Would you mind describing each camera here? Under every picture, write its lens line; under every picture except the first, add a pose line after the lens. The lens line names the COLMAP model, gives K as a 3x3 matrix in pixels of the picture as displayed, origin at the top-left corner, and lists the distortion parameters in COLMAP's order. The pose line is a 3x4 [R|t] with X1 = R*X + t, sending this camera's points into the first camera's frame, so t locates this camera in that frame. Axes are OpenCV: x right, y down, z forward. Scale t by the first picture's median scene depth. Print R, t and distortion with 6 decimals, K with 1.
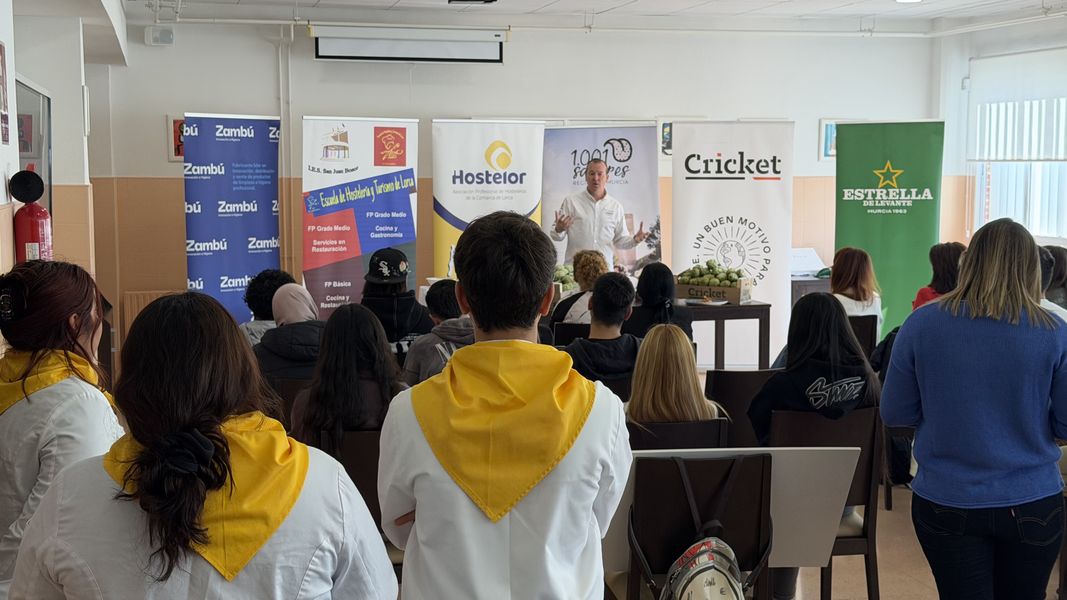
lens RADIAL K [[1516.5, 0, 533.5], [0, 1516.5, 300.0], [0, 0, 1]] dist [0.144045, 0.062681]
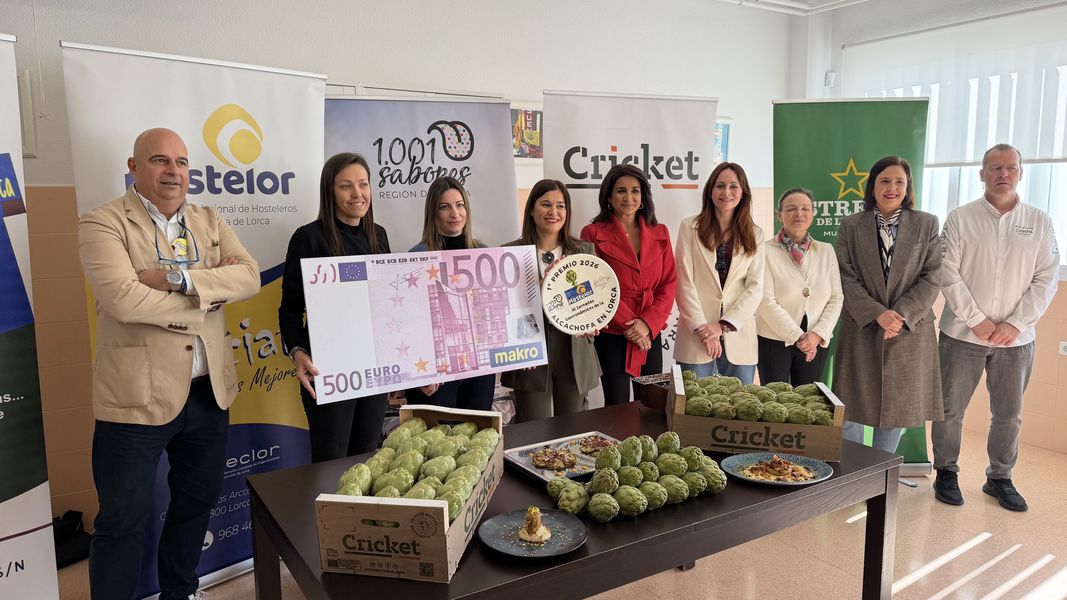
lens RADIAL K [[751.1, 0, 535.6], [0, 751.1, 298.8], [0, 0, 1]] dist [0.151590, -0.216804]
pose [[0.950262, -0.047402, 0.307825, -0.008875], [0.035017, 0.998344, 0.045636, -0.049418], [-0.309478, -0.032587, 0.950348, 0.719803]]
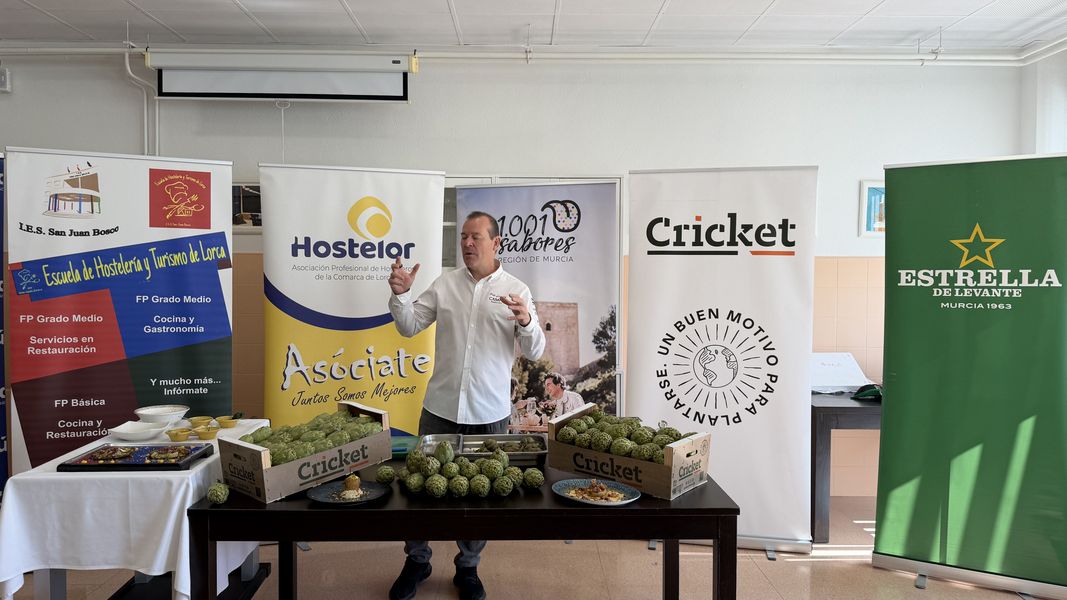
lens RADIAL K [[750.4, 0, 530.7], [0, 750.4, 300.8], [0, 0, 1]] dist [0.145279, -0.265435]
pose [[0.973203, 0.014112, -0.229515, 0.128970], [-0.026576, 0.998329, -0.051306, -0.039867], [0.228408, 0.056031, 0.971952, 0.665699]]
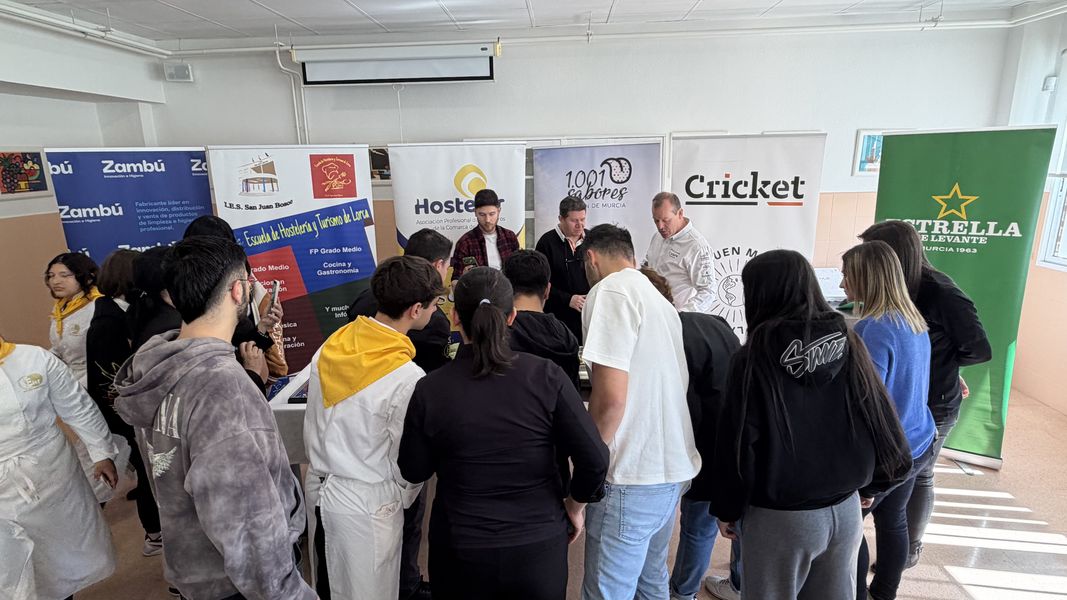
lens RADIAL K [[578.4, 0, 527.4], [0, 578.4, 300.7], [0, 0, 1]] dist [0.003721, 0.000020]
pose [[0.954580, 0.052126, -0.293361, 0.115435], [-0.005276, 0.987380, 0.158278, -0.077991], [0.297909, -0.149542, 0.942808, 0.655717]]
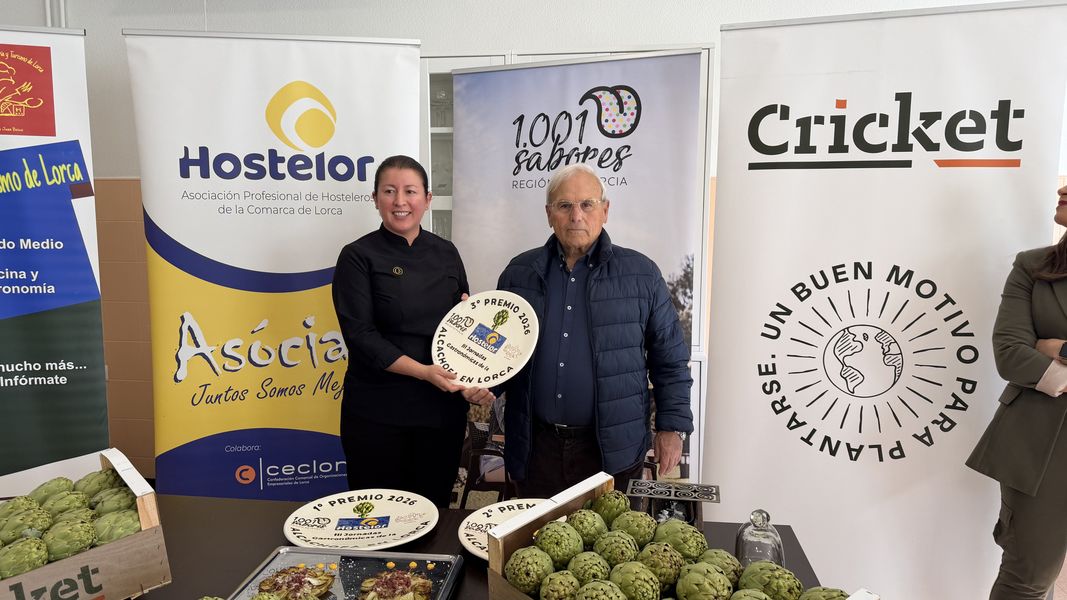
lens RADIAL K [[747.1, 0, 536.0], [0, 747.1, 303.8], [0, 0, 1]] dist [0.123562, -0.213944]
pose [[0.932314, 0.045949, -0.358719, 0.122992], [-0.035661, 0.998742, 0.035250, -0.049146], [0.359888, -0.020072, 0.932780, 0.800818]]
